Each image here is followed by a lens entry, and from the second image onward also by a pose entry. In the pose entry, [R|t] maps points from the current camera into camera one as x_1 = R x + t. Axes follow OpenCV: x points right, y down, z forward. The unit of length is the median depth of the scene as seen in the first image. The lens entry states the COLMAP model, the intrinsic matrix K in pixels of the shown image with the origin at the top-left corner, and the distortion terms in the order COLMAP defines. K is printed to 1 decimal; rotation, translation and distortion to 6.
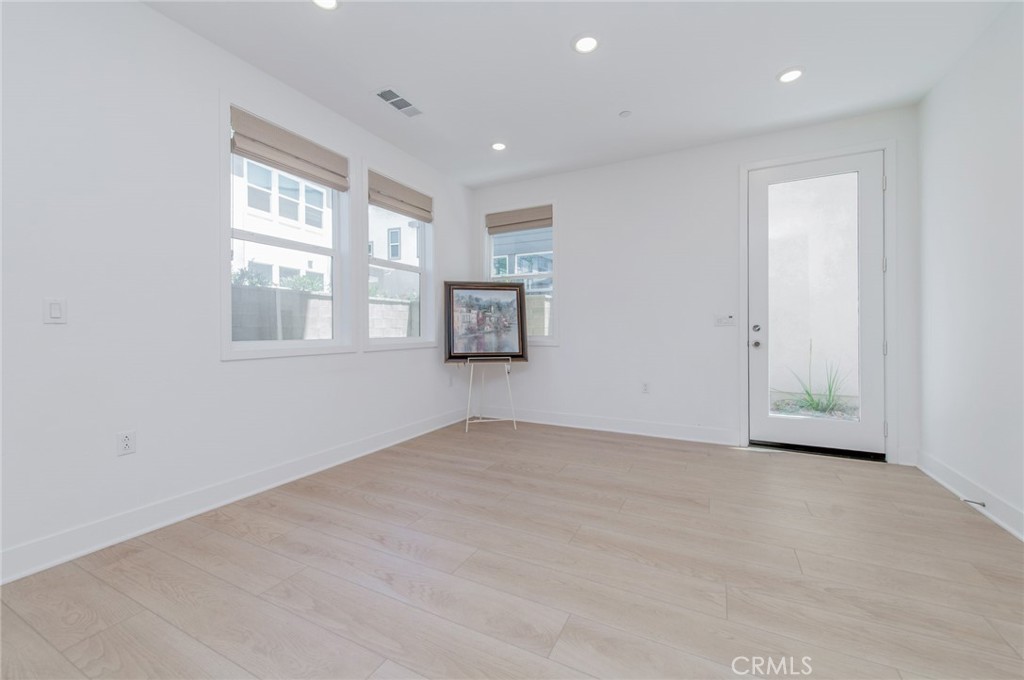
lens RADIAL K [[402.1, 0, 512.9], [0, 402.1, 342.8], [0, 0, 1]] dist [0.016296, -0.004324]
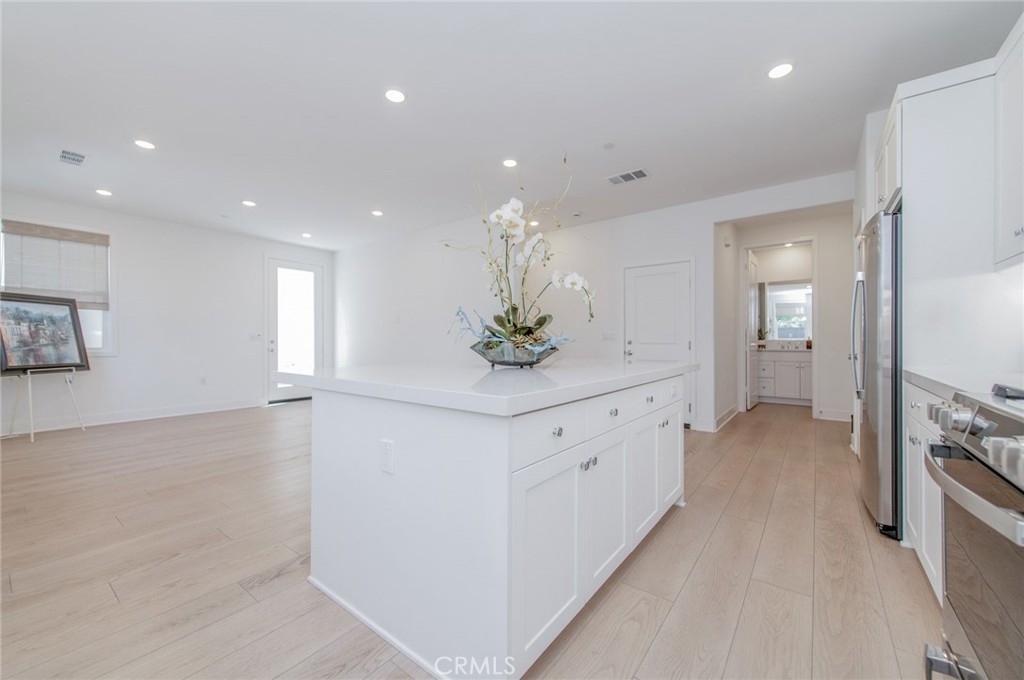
lens RADIAL K [[408.3, 0, 513.7], [0, 408.3, 344.4], [0, 0, 1]] dist [0.017732, -0.000015]
pose [[0.205313, -0.004379, 0.978687, -0.864026], [0.027695, 0.999616, -0.001337, 0.007644], [-0.978304, 0.027379, 0.205355, -0.399289]]
